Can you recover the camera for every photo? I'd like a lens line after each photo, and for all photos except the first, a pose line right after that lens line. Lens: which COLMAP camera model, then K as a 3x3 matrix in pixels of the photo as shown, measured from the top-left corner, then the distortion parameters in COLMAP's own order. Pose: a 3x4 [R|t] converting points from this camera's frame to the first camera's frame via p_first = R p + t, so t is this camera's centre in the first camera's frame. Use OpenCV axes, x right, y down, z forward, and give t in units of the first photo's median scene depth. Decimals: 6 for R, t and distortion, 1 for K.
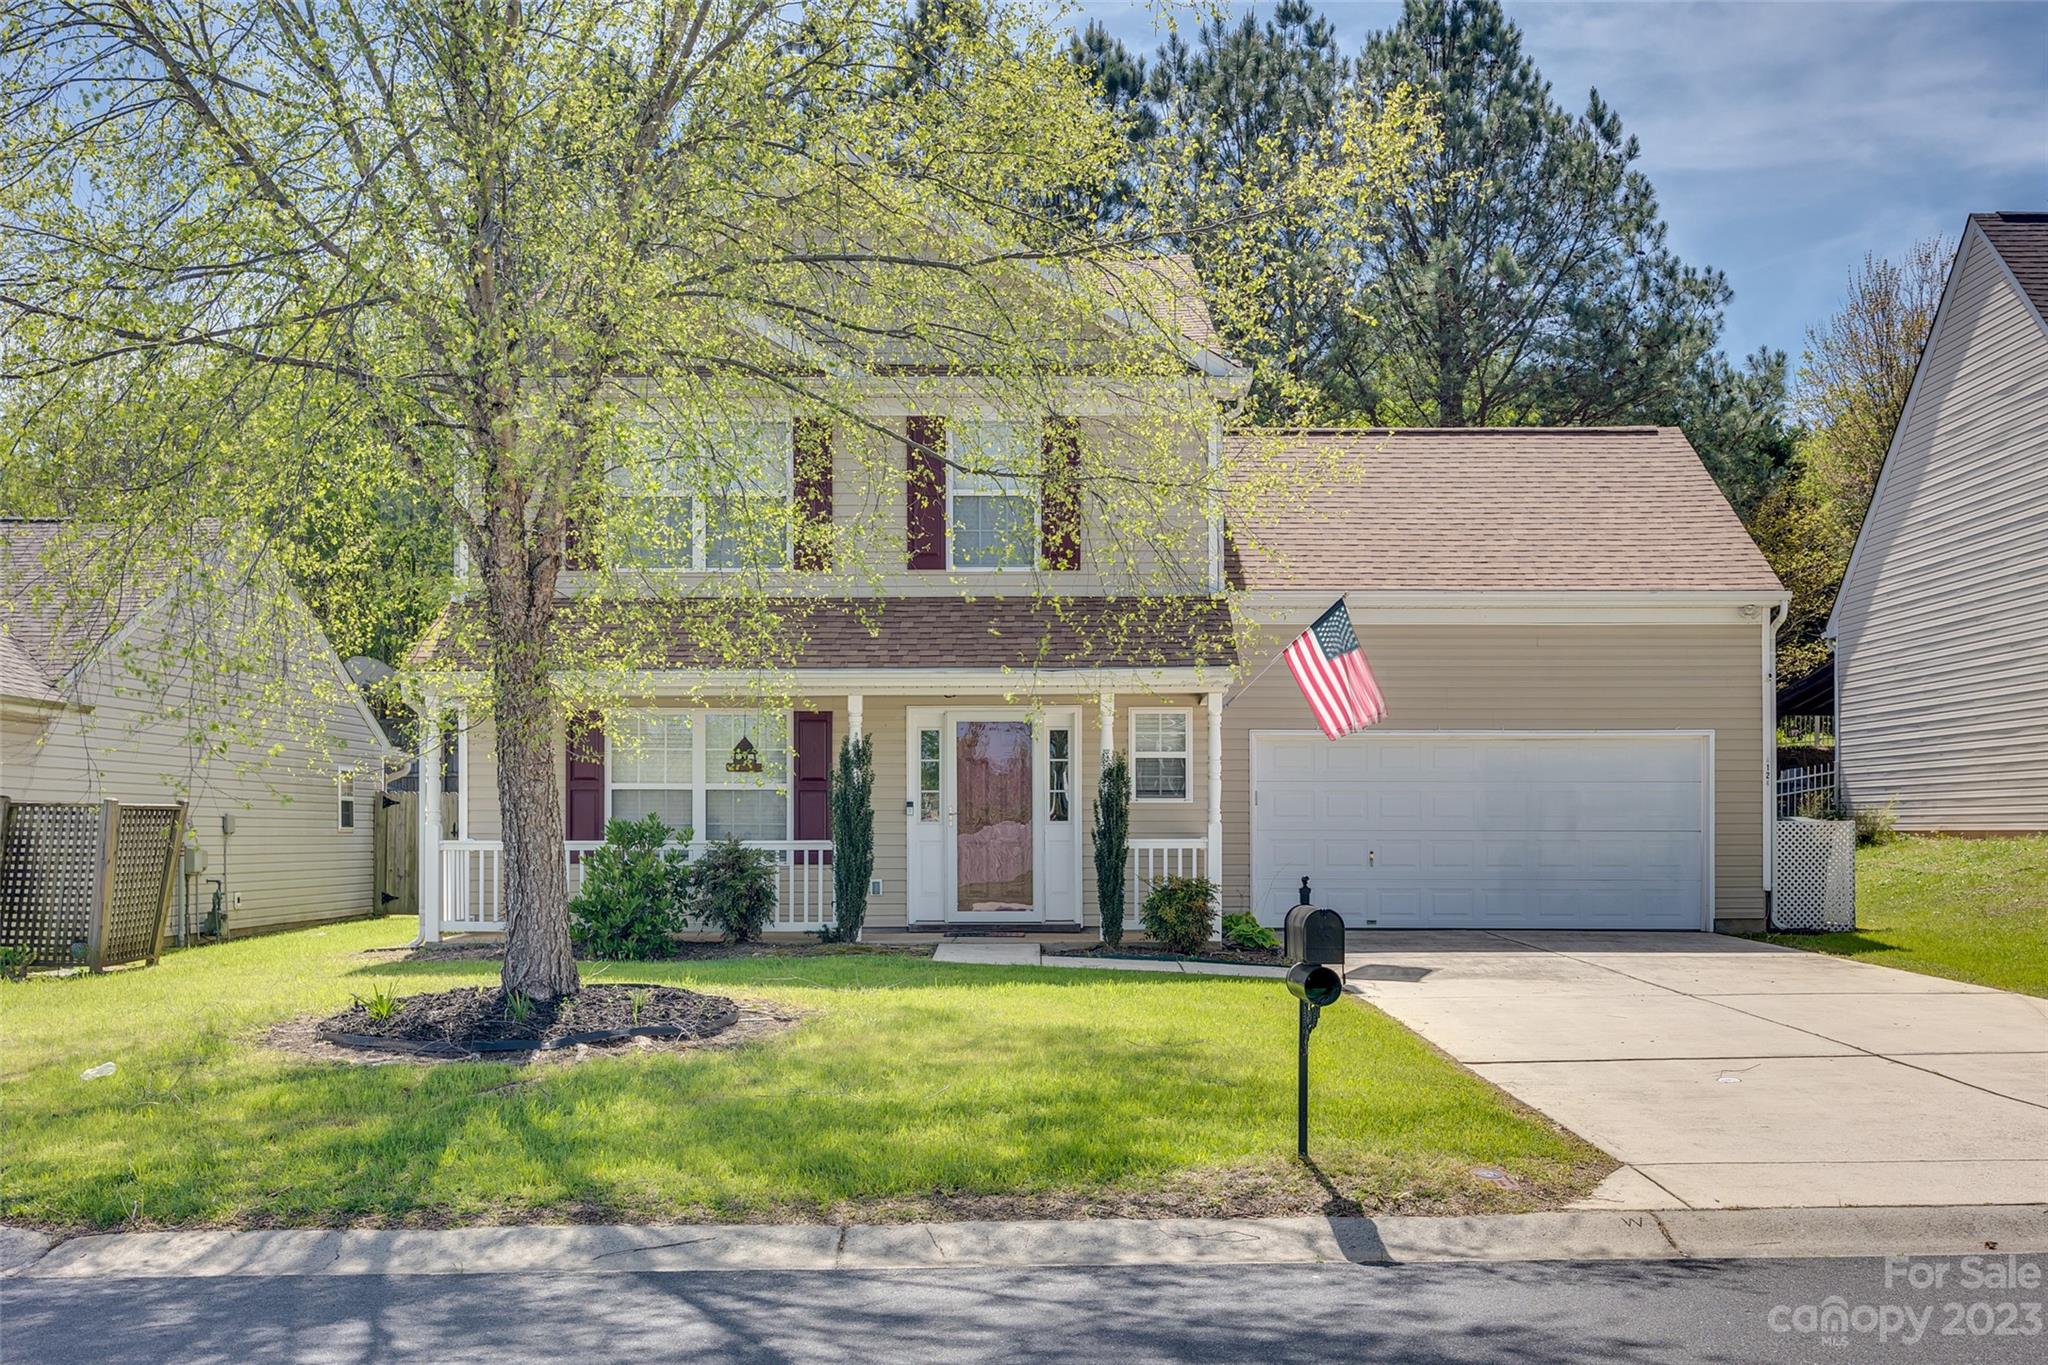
lens RADIAL K [[2118.0, 0, 1024.0], [0, 2118.0, 682.5], [0, 0, 1]] dist [-0.012018, -0.003821]
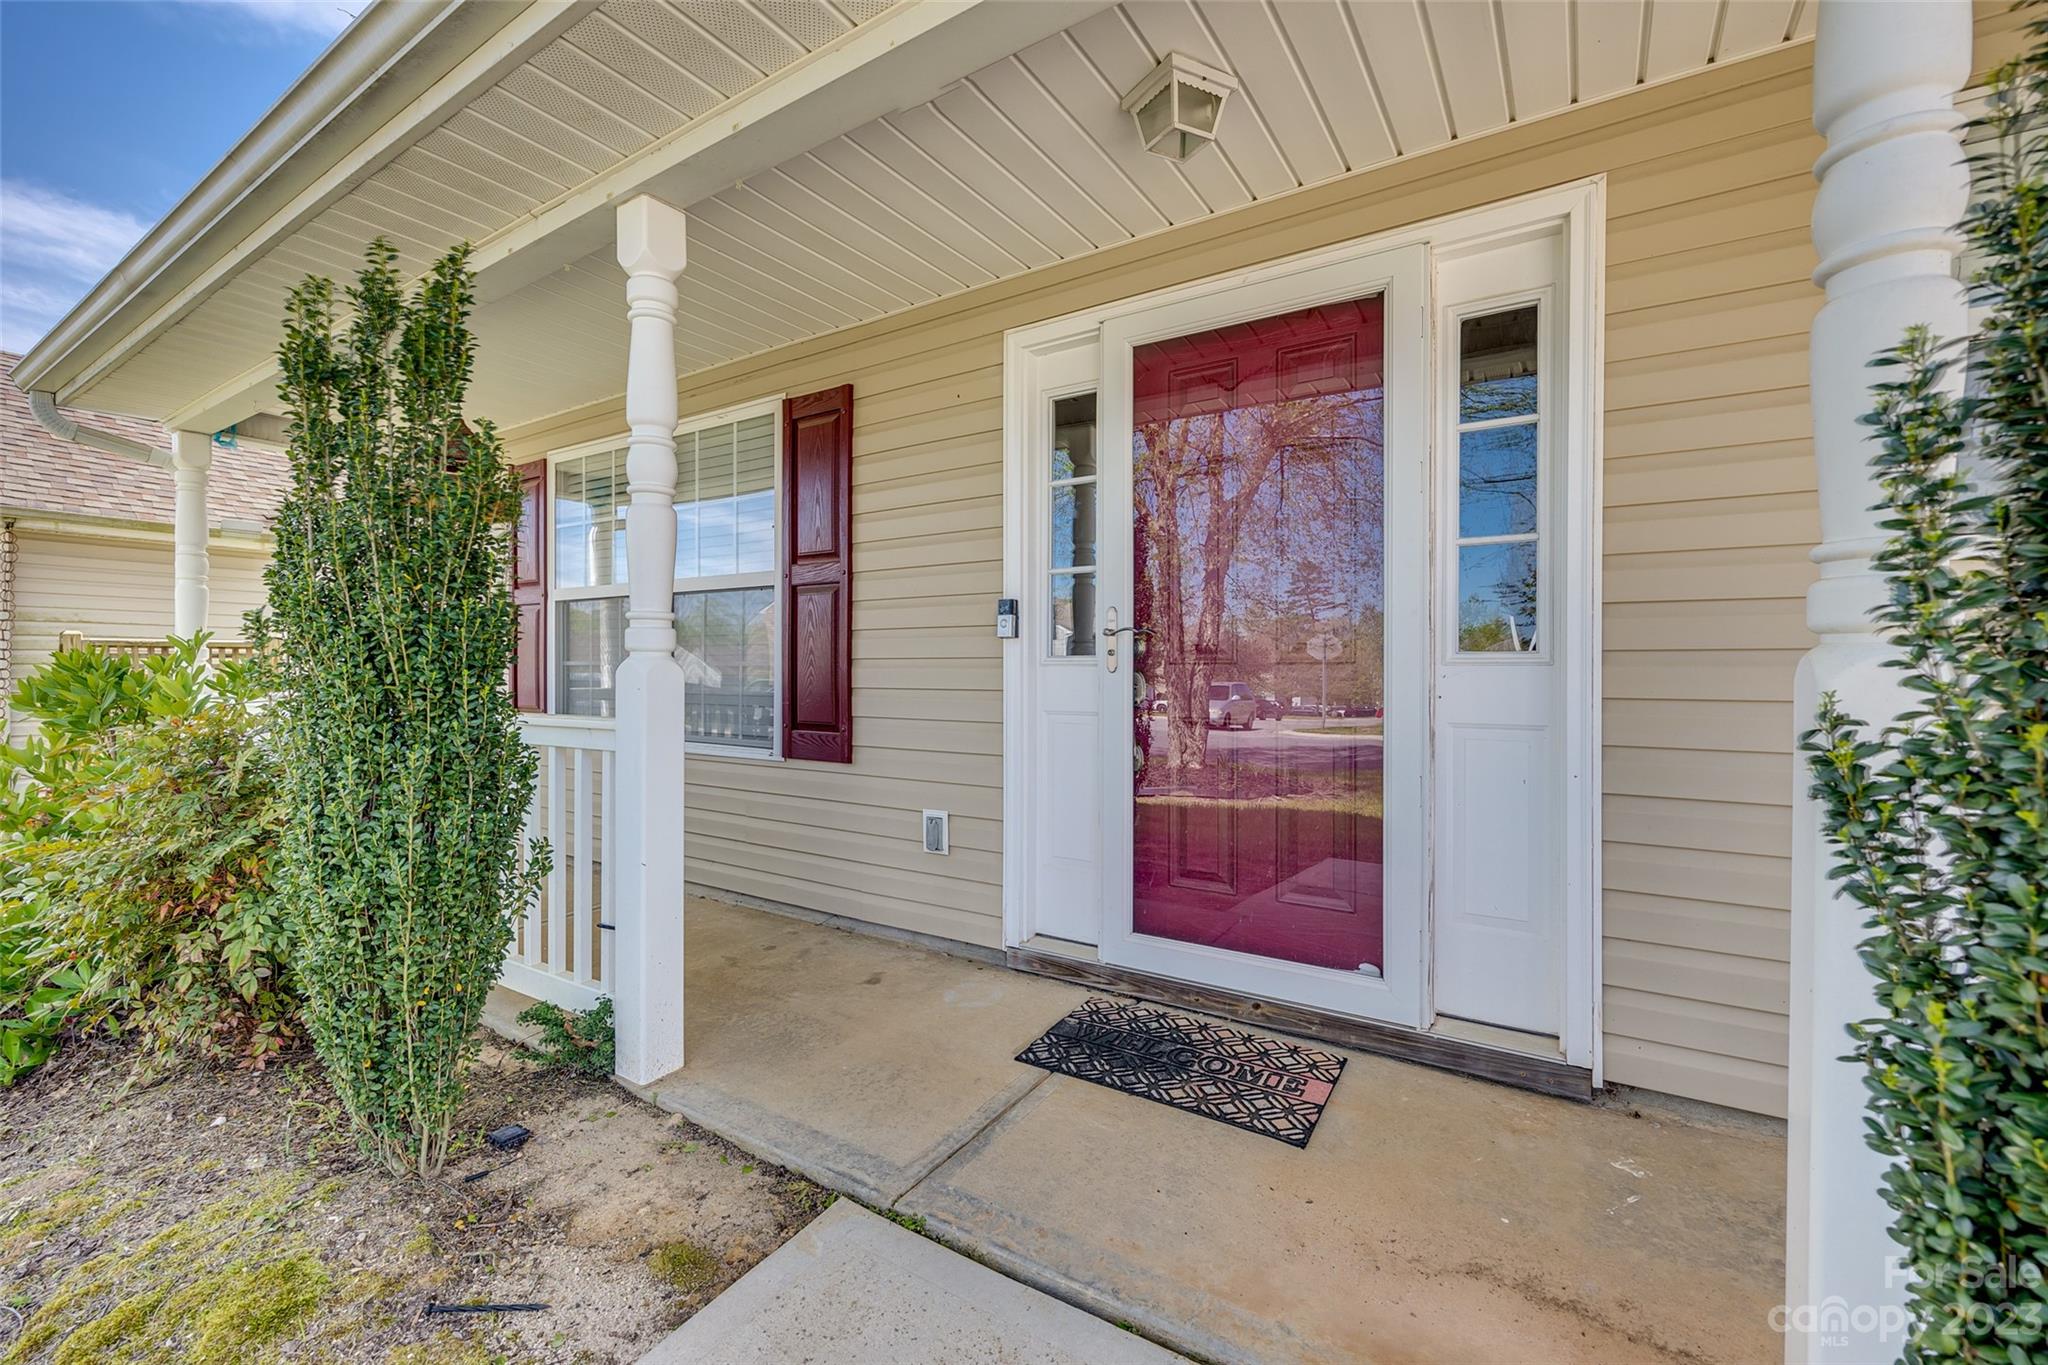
lens RADIAL K [[853.4, 0, 1030.6], [0, 853.4, 653.2], [0, 0, 1]] dist [-0.011318, -0.000085]
pose [[0.831696, 0.001261, -0.555230, 0.026870], [0.037632, 0.997570, 0.058636, 0.056135], [0.553955, -0.069661, 0.829627, 0.874512]]
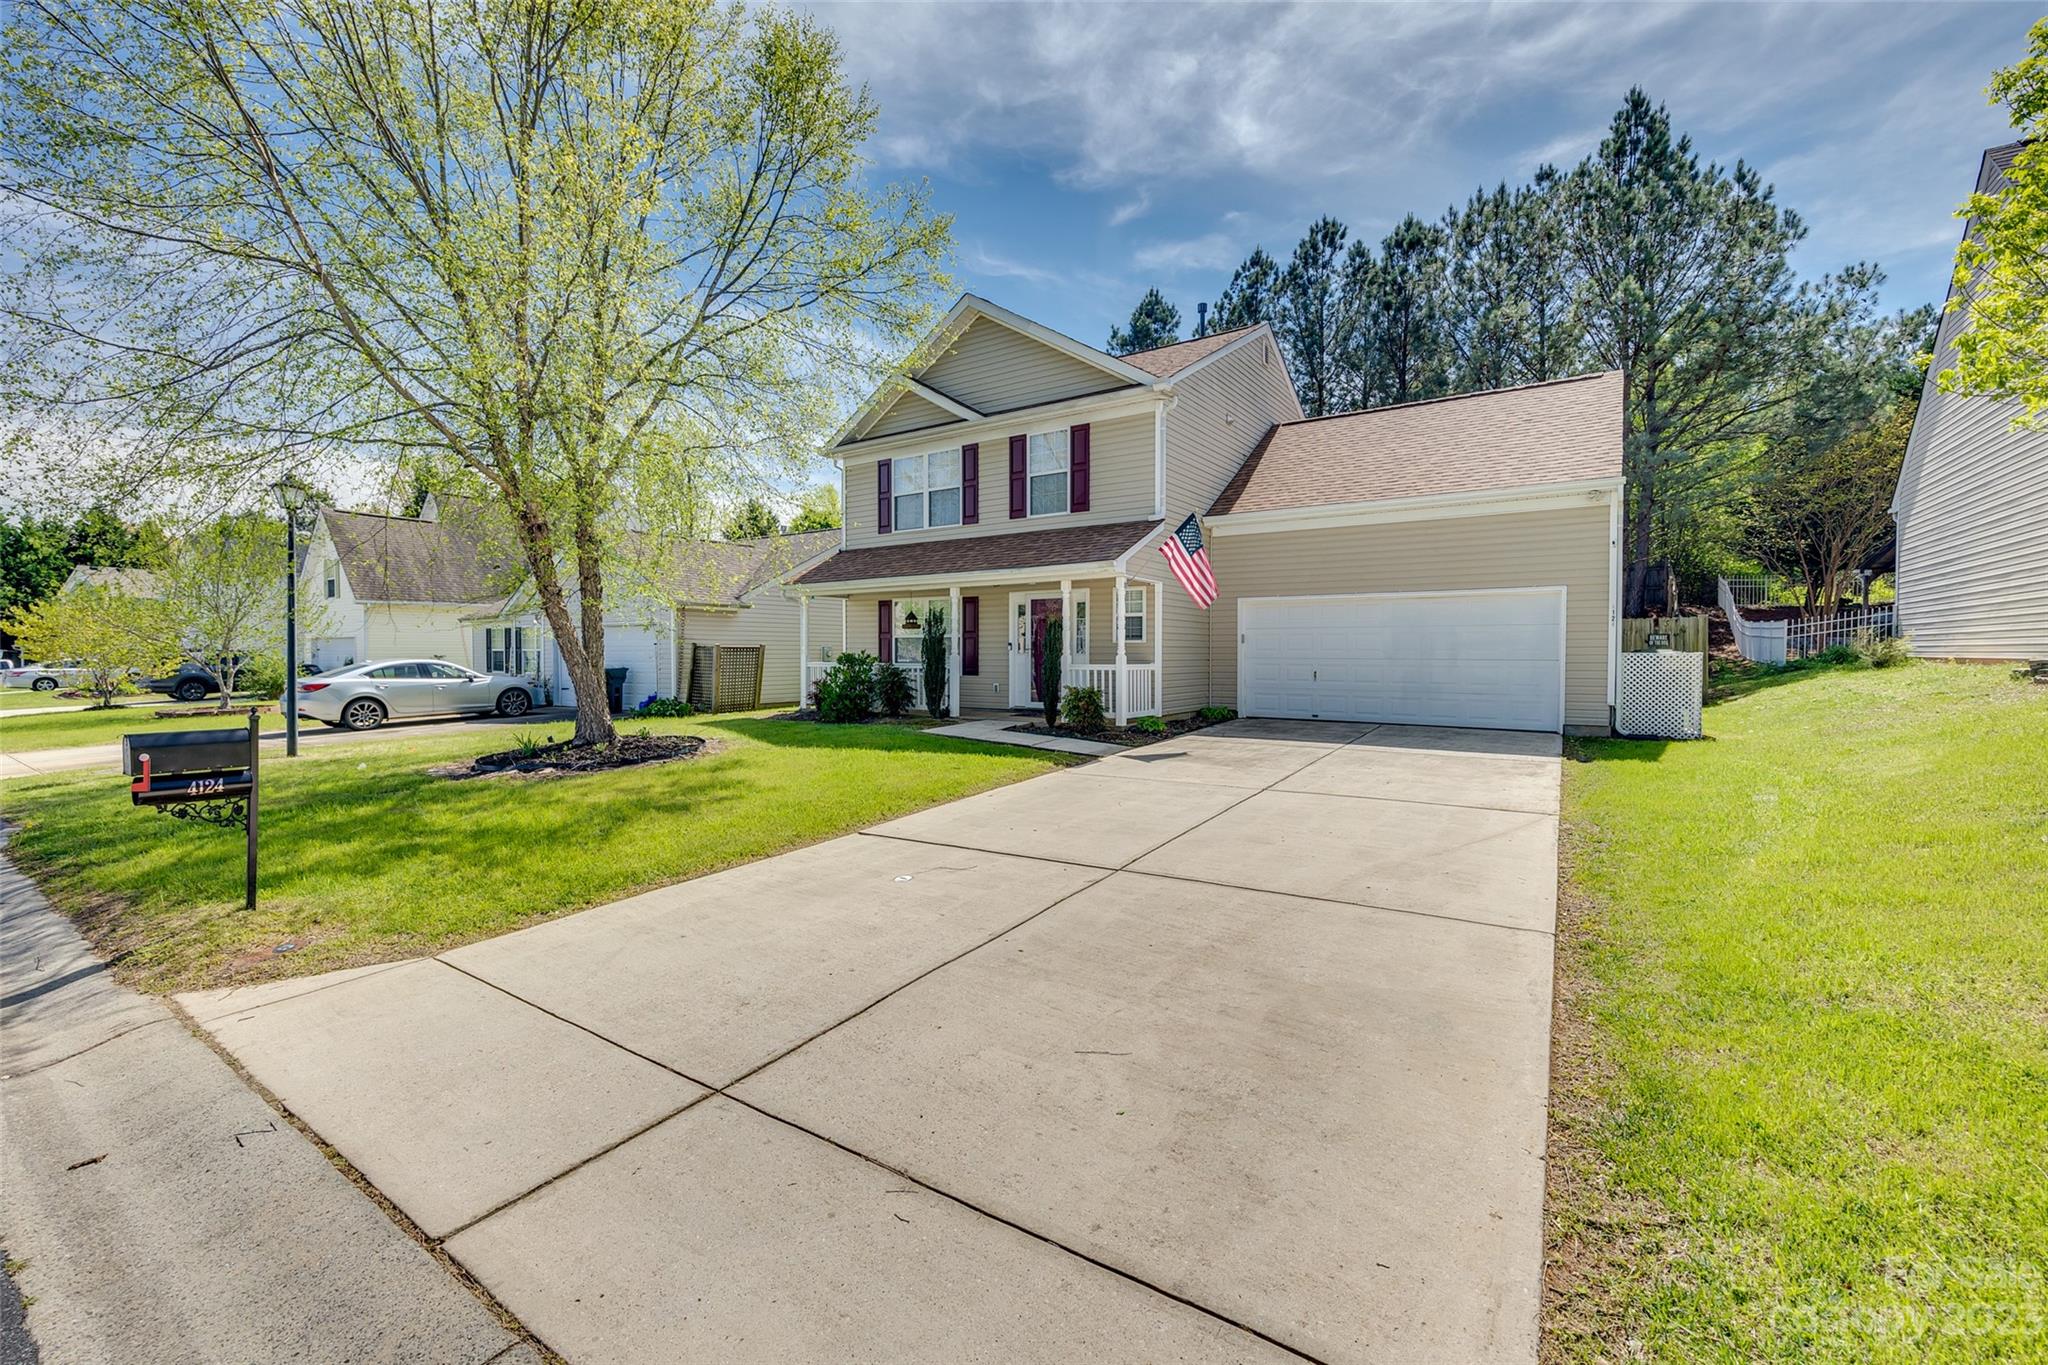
lens RADIAL K [[853.4, 0, 1030.6], [0, 853.4, 653.2], [0, 0, 1]] dist [-0.011318, -0.000085]
pose [[0.818751, 0.002004, -0.574145, 0.391465], [0.040919, 0.997247, 0.061834, 0.018895], [0.572688, -0.074121, 0.816416, 0.387027]]
